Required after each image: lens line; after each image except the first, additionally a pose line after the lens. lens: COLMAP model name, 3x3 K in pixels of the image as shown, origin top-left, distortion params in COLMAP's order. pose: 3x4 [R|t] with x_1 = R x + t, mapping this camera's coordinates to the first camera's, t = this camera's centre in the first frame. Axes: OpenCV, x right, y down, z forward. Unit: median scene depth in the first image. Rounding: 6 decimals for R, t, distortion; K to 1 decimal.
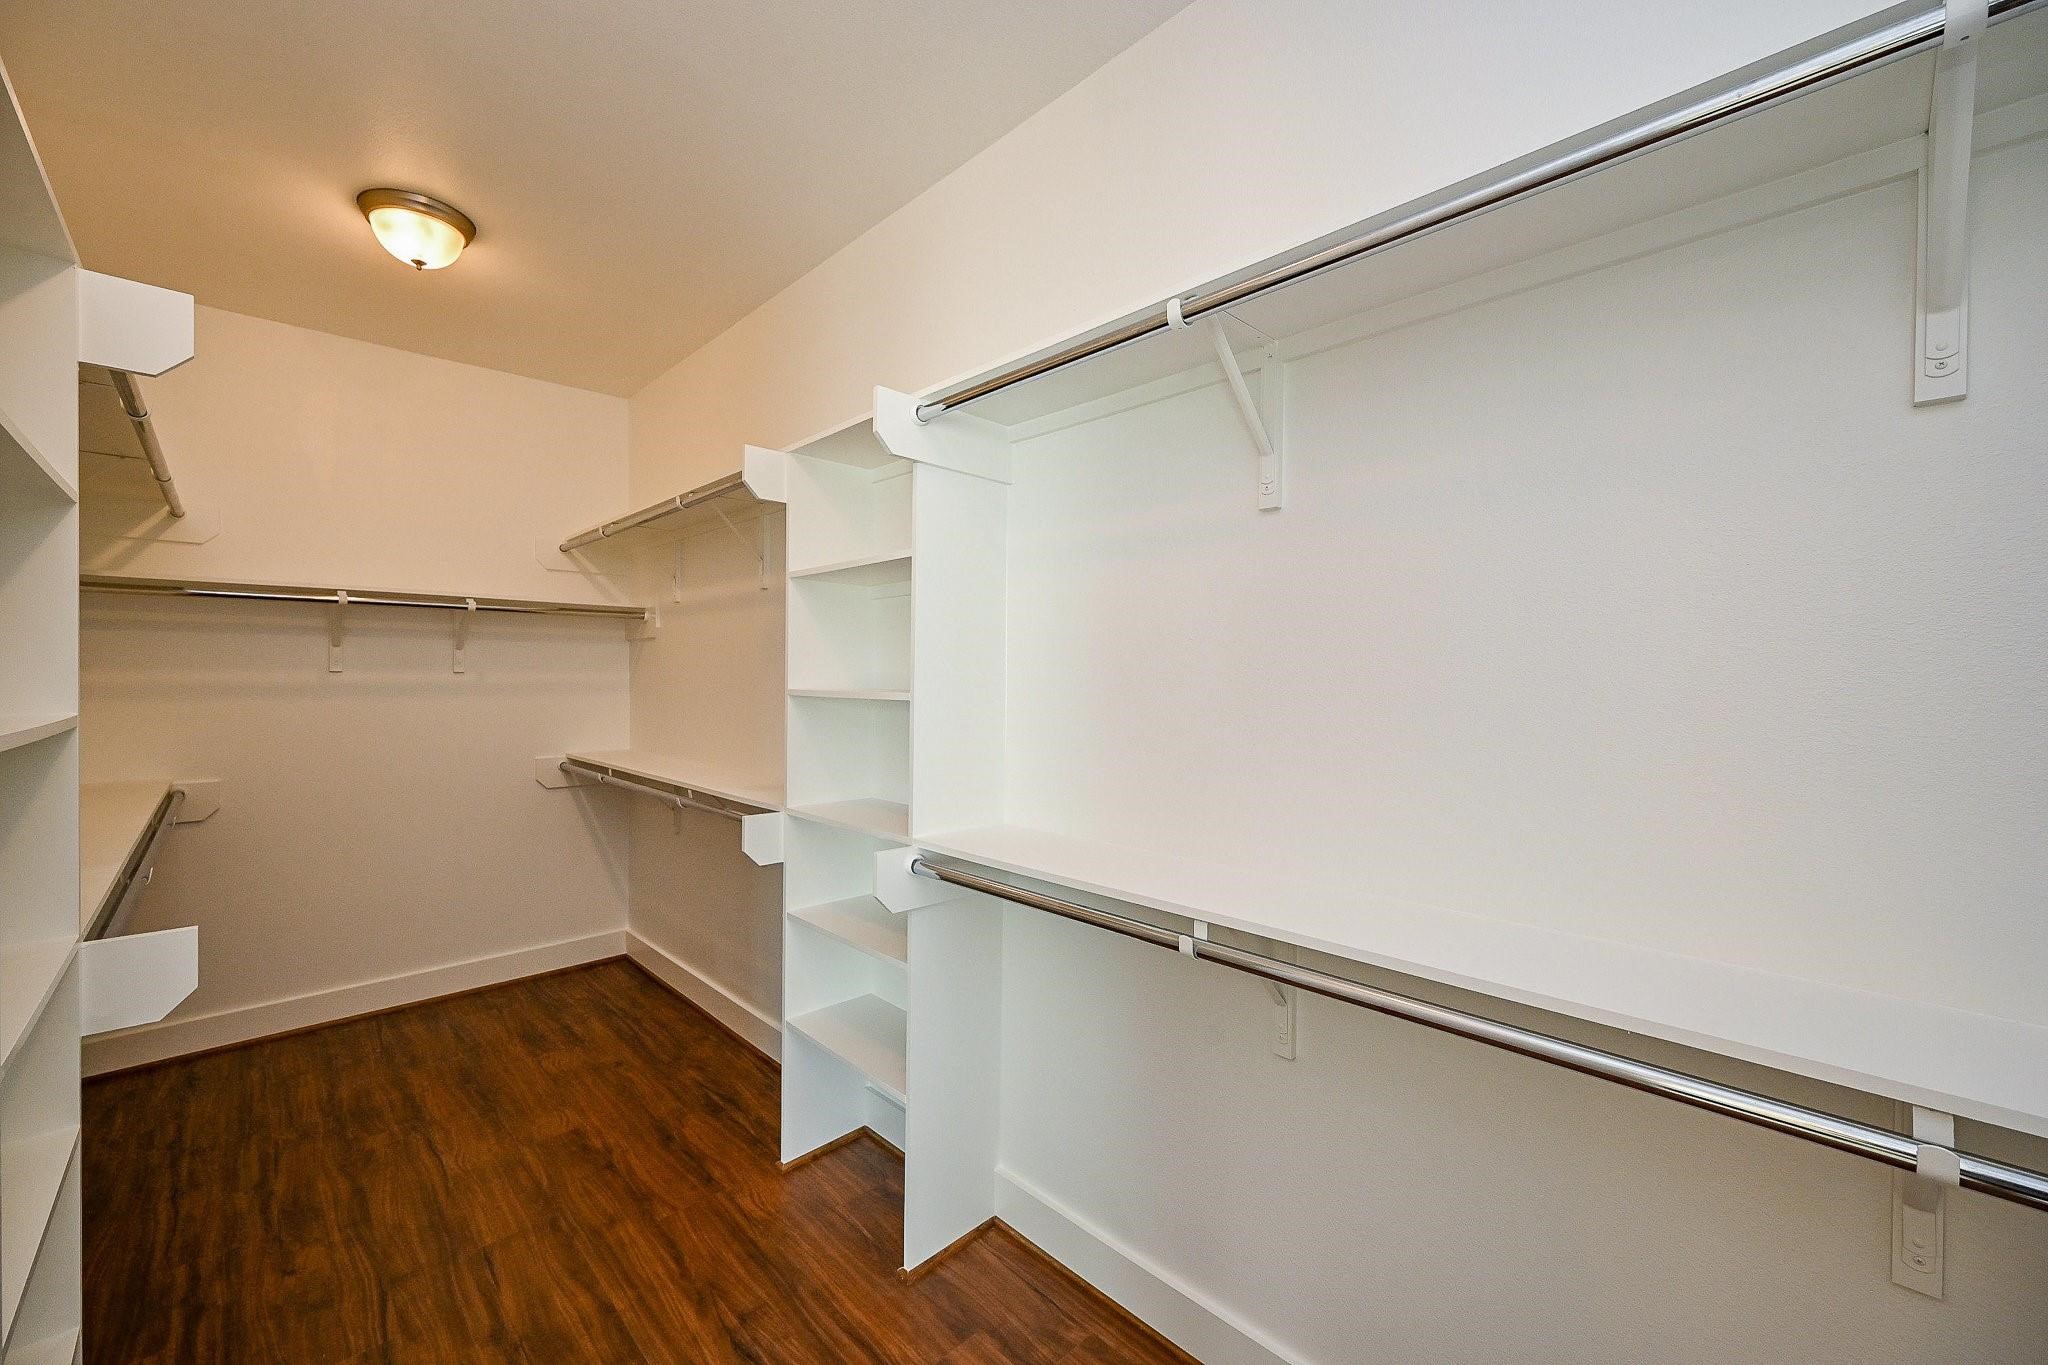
lens RADIAL K [[839.9, 0, 1020.0], [0, 839.9, 659.1], [0, 0, 1]] dist [0.000469, 0.000149]
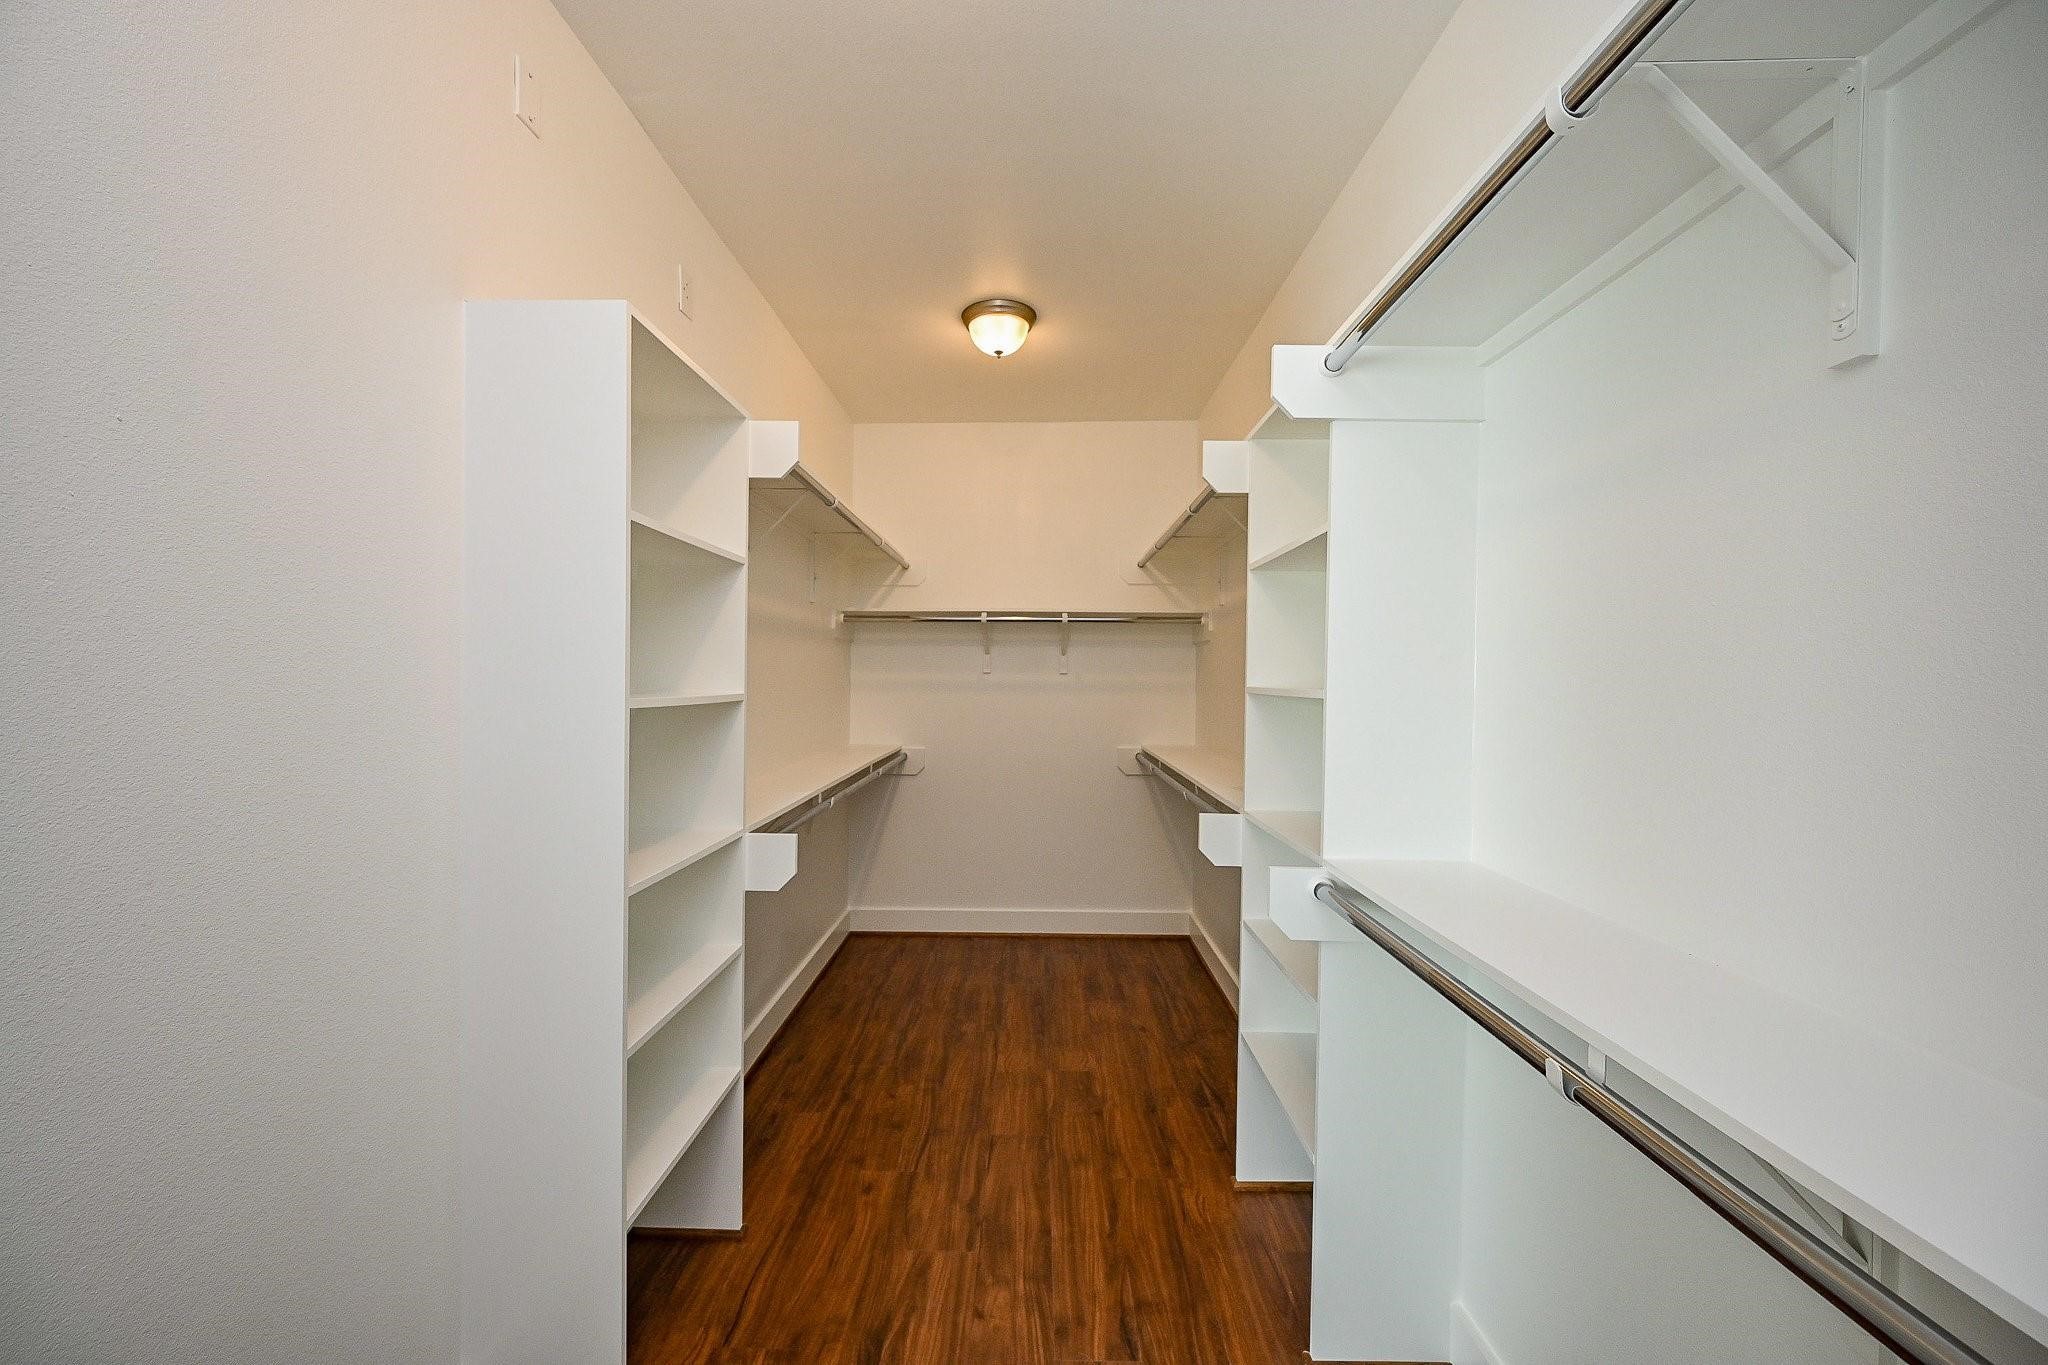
lens RADIAL K [[832.0, 0, 1004.7], [0, 832.0, 664.1], [0, 0, 1]] dist [0.000196, -0.000048]
pose [[0.679368, -0.011584, -0.733707, 0.239480], [0.008149, 0.999933, -0.008241, 0.016017], [0.733753, -0.000380, 0.679416, 0.158001]]
